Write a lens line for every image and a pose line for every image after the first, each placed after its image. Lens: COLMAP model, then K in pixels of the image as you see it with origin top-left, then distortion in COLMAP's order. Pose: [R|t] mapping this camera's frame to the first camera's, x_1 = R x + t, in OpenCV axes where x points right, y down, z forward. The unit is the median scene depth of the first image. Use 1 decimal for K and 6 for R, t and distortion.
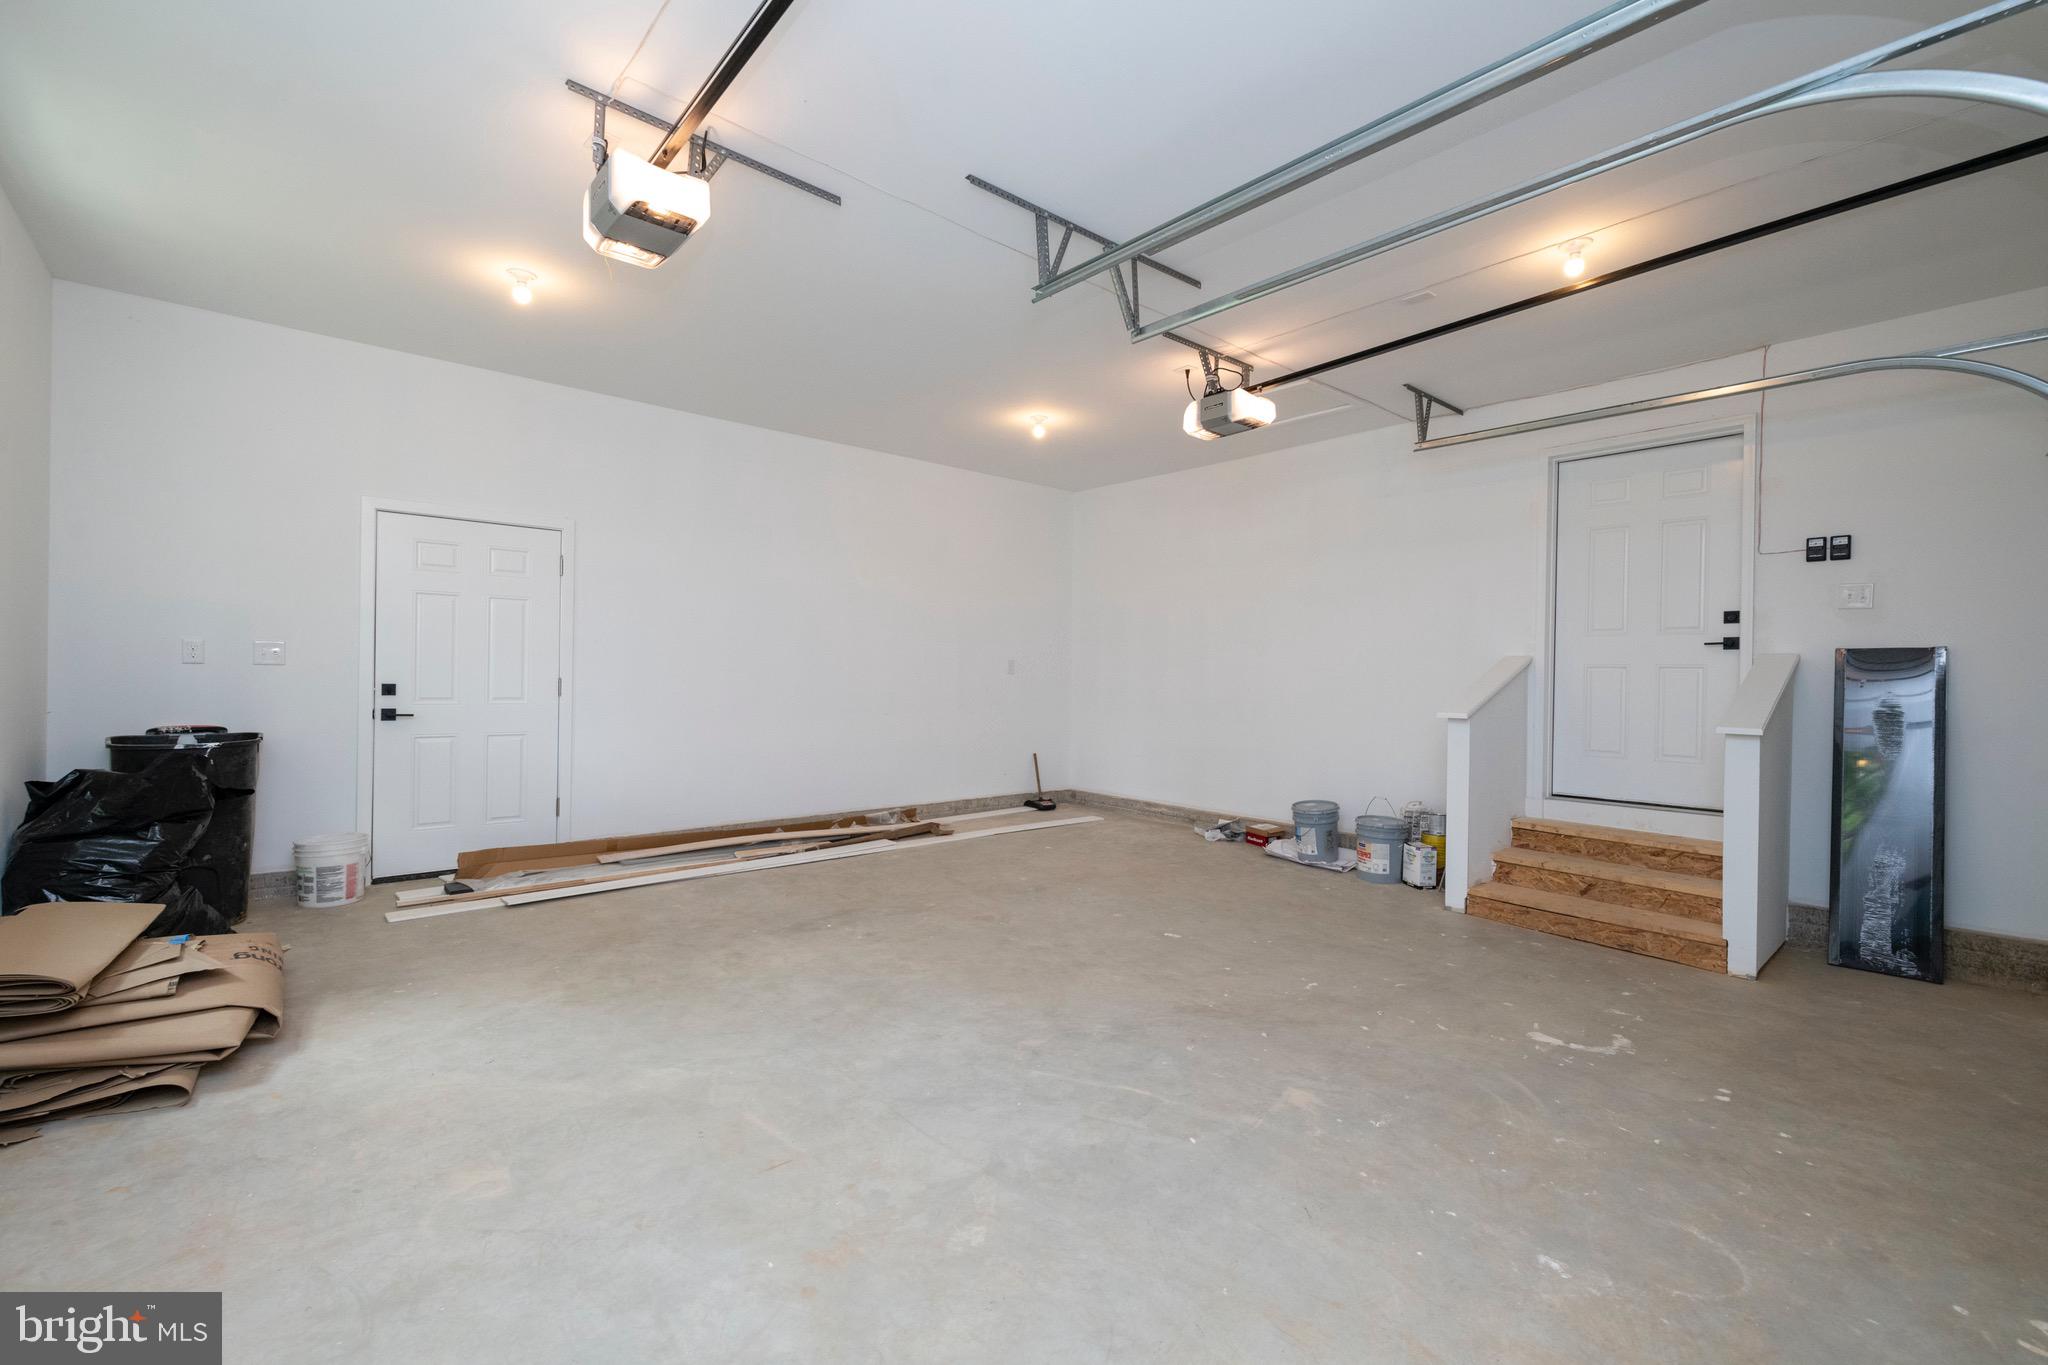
lens RADIAL K [[870.1, 0, 1027.5], [0, 870.1, 679.2], [0, 0, 1]] dist [0.017794, -0.009826]
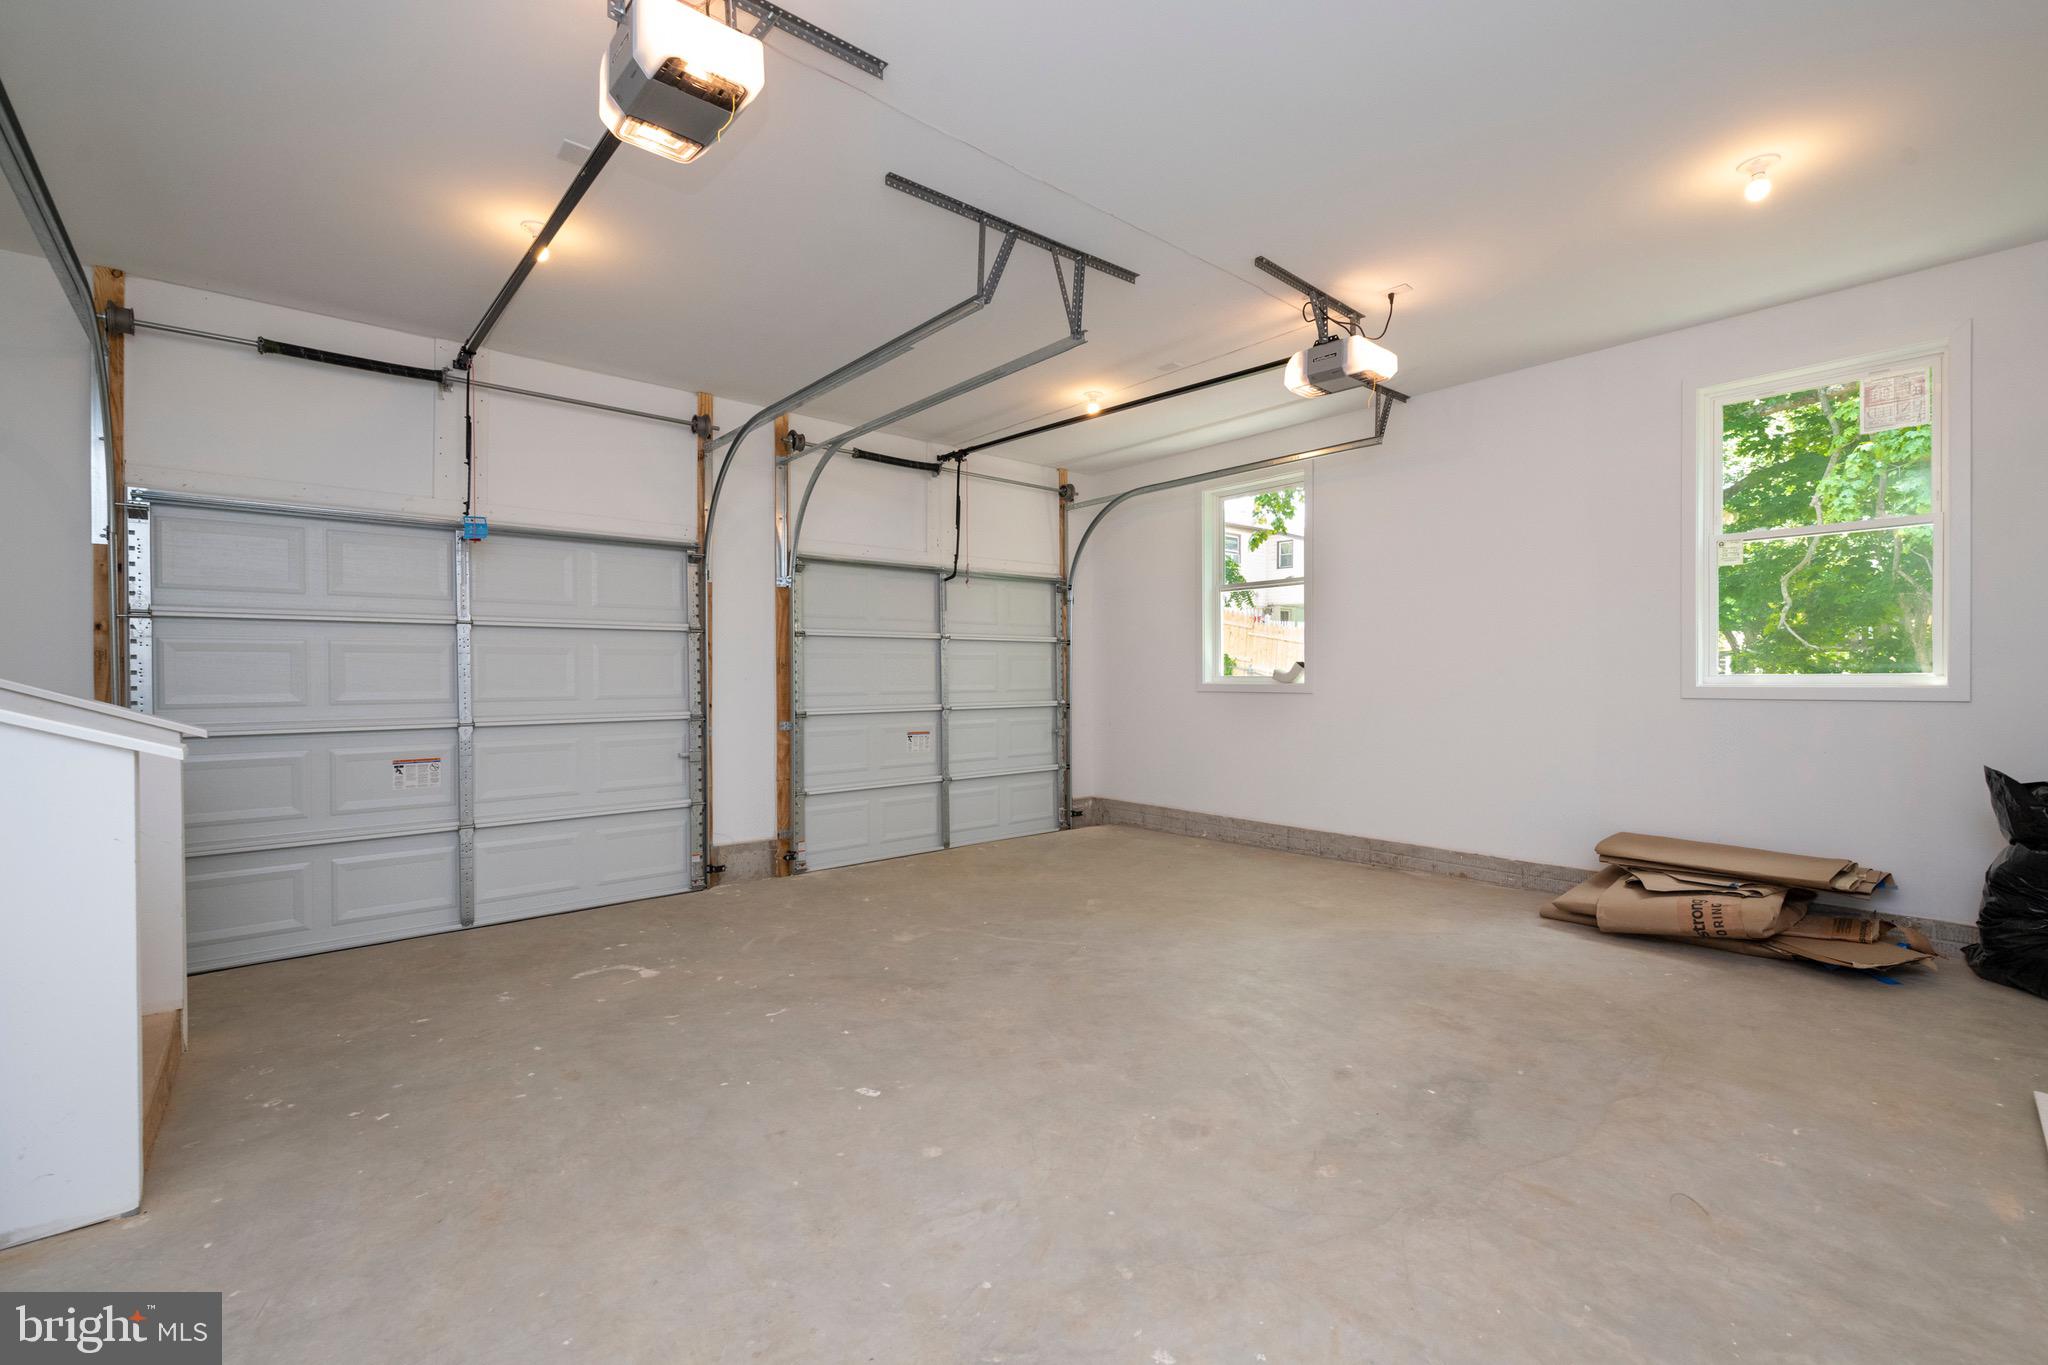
lens RADIAL K [[870.1, 0, 1027.5], [0, 870.1, 679.2], [0, 0, 1]] dist [0.017794, -0.009826]
pose [[-0.999903, -0.011786, 0.007431, 0.065288], [-0.011689, 0.999848, 0.012969, -0.010609], [-0.007583, 0.012881, -0.999888, 2.025324]]
